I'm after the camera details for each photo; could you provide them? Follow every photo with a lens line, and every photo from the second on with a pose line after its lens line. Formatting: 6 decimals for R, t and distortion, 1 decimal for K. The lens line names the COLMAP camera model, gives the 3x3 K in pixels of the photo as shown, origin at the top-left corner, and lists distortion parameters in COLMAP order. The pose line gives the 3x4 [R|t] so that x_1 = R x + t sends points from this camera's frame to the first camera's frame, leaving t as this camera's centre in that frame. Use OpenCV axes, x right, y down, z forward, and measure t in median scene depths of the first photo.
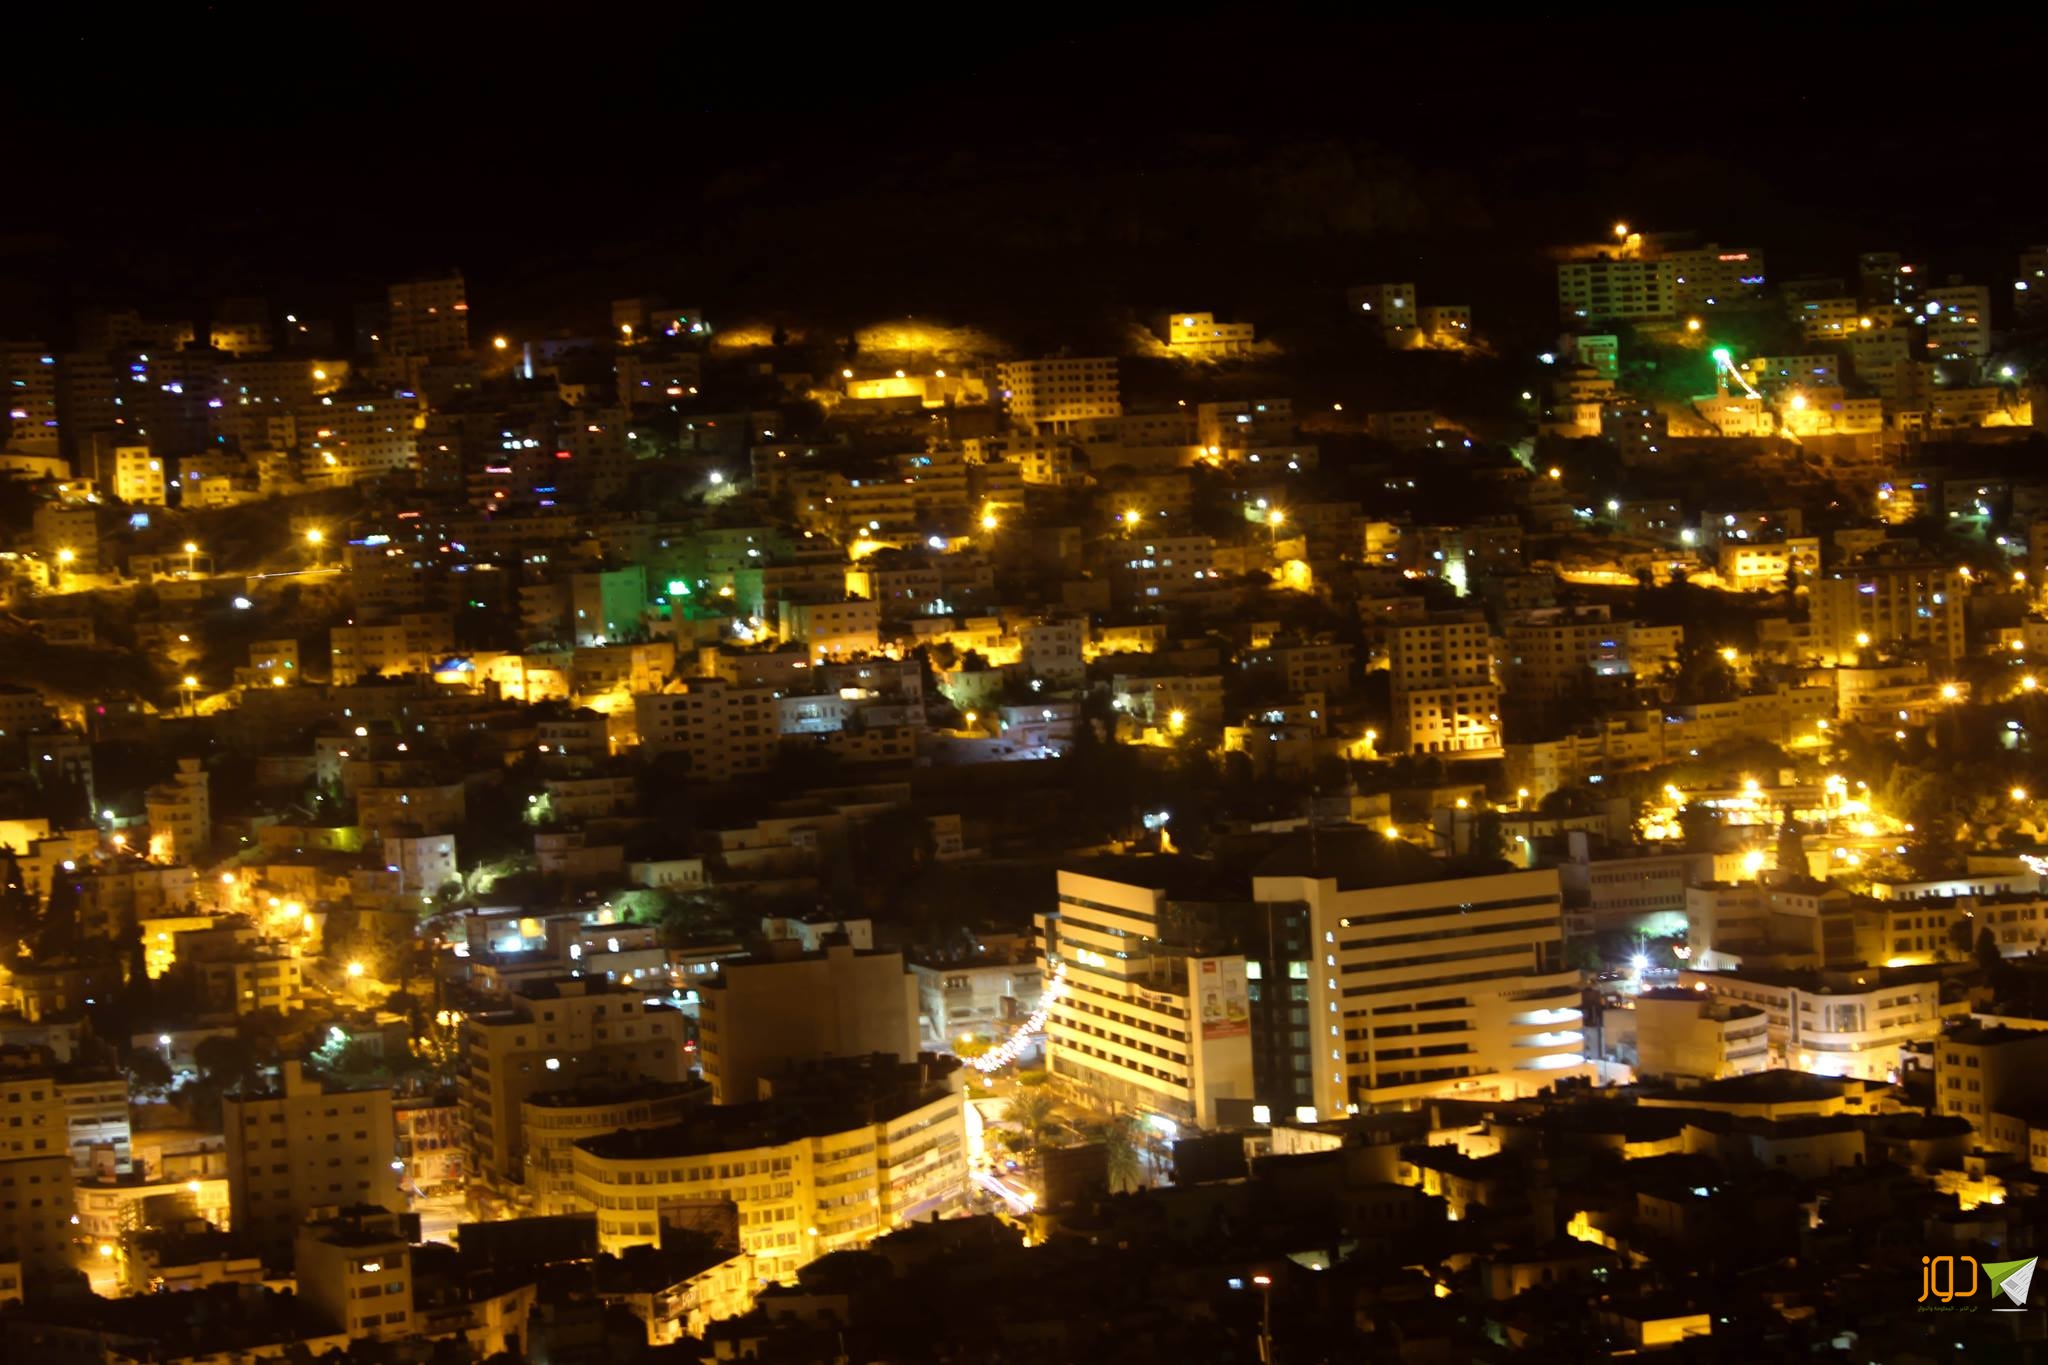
lens RADIAL K [[1703.6, 0, 1015.0], [0, 1703.6, 688.7], [0, 0, 1]] dist [-0.164833, 0.145849]
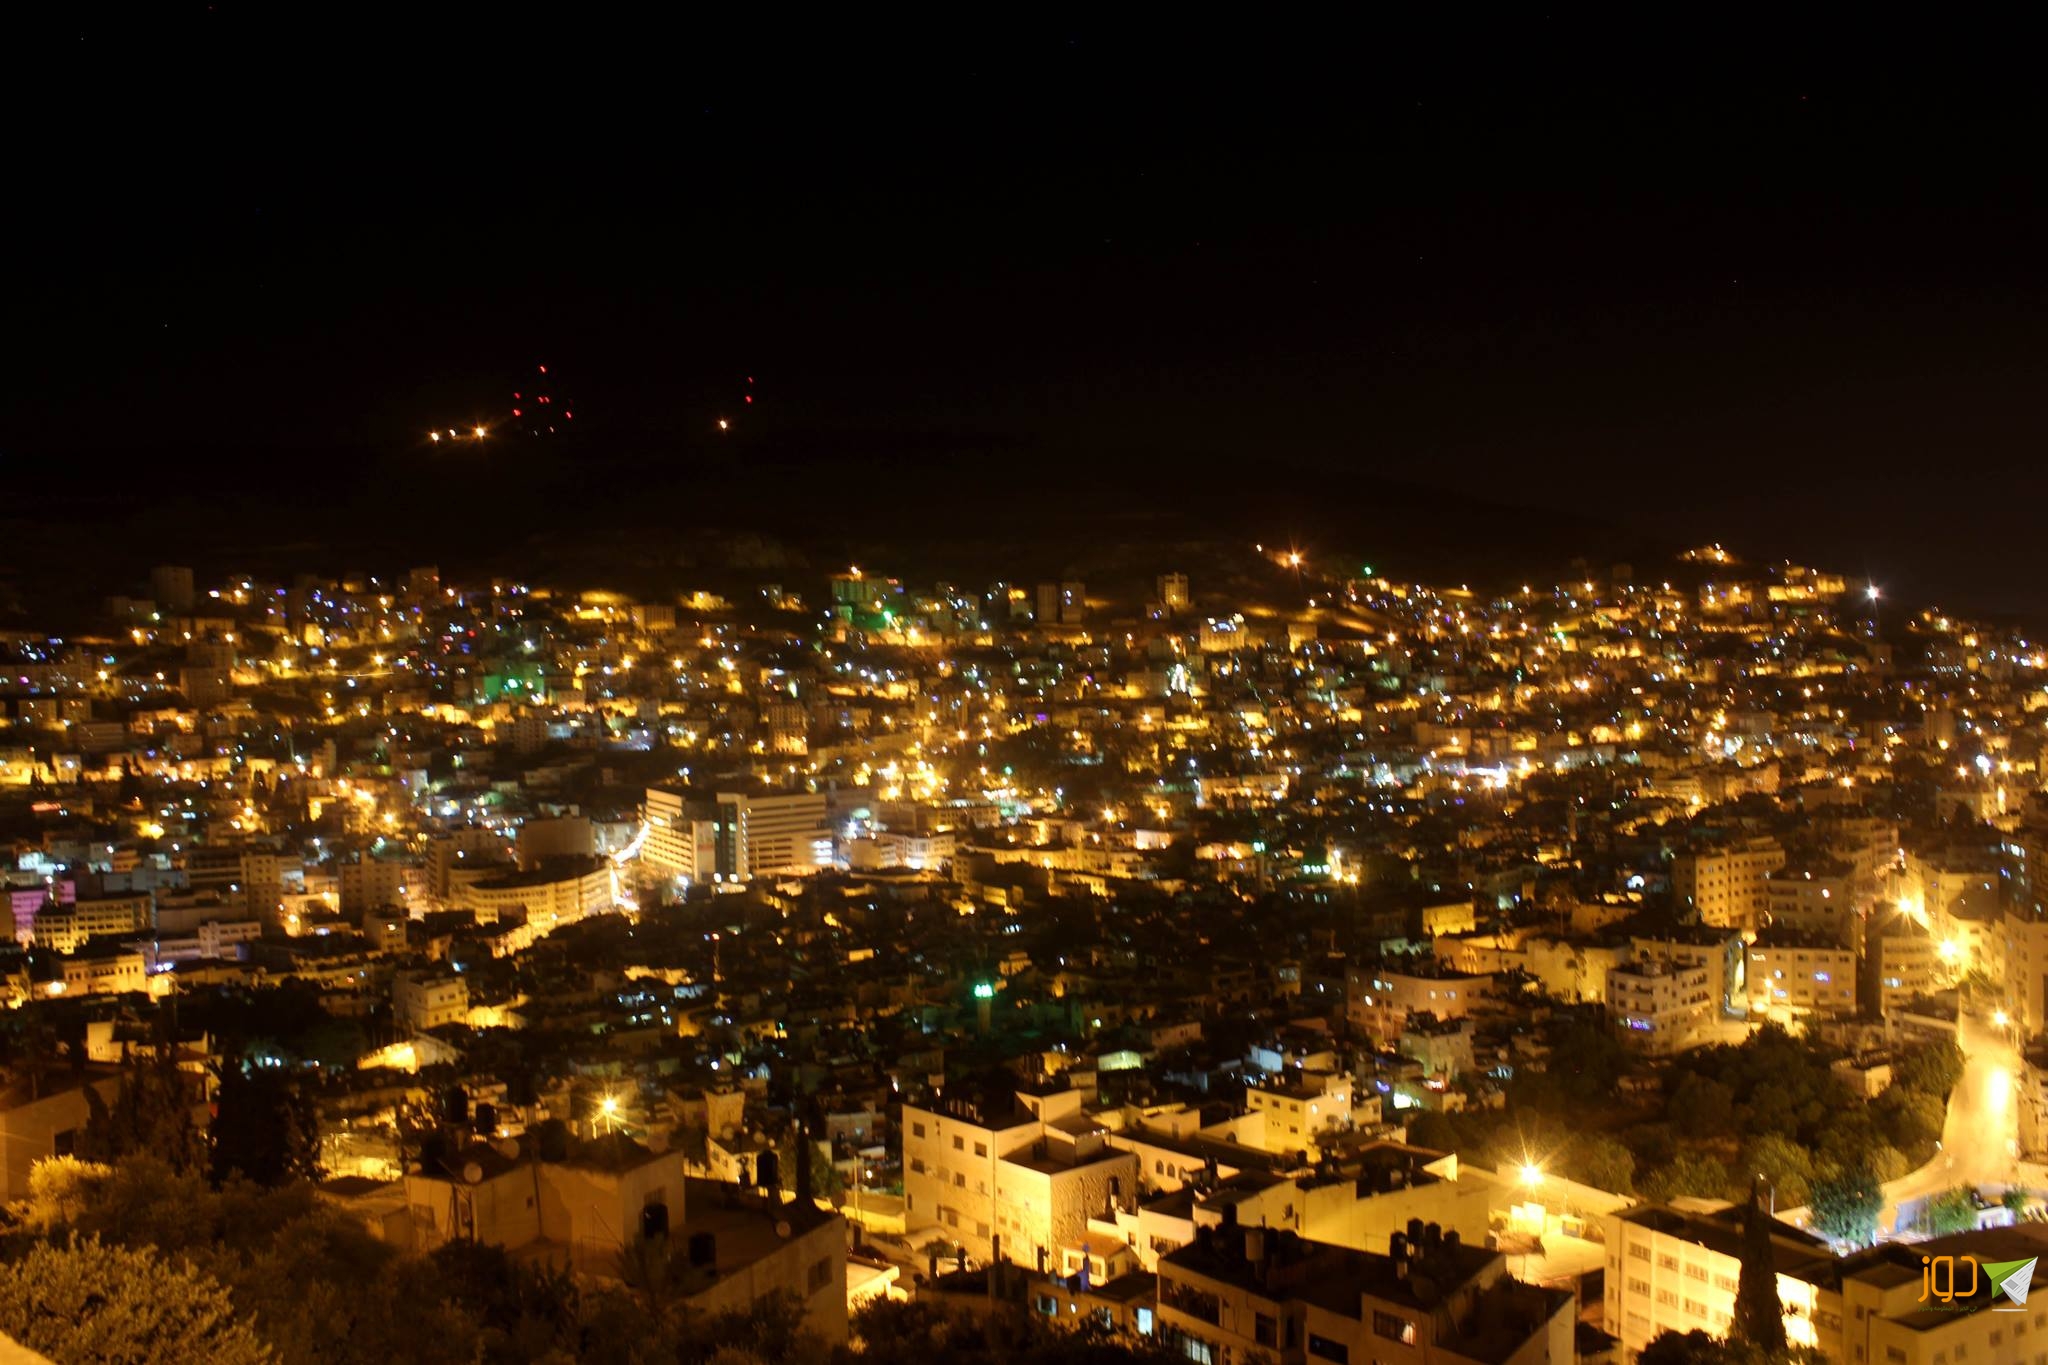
lens RADIAL K [[1703.6, 0, 1015.0], [0, 1703.6, 688.7], [0, 0, 1]] dist [-0.164833, 0.145849]
pose [[0.975573, 0.035575, 0.216777, 0.007288], [-0.030337, 0.999163, -0.027442, -0.000337], [-0.217571, 0.020196, 0.975835, -1.897693]]
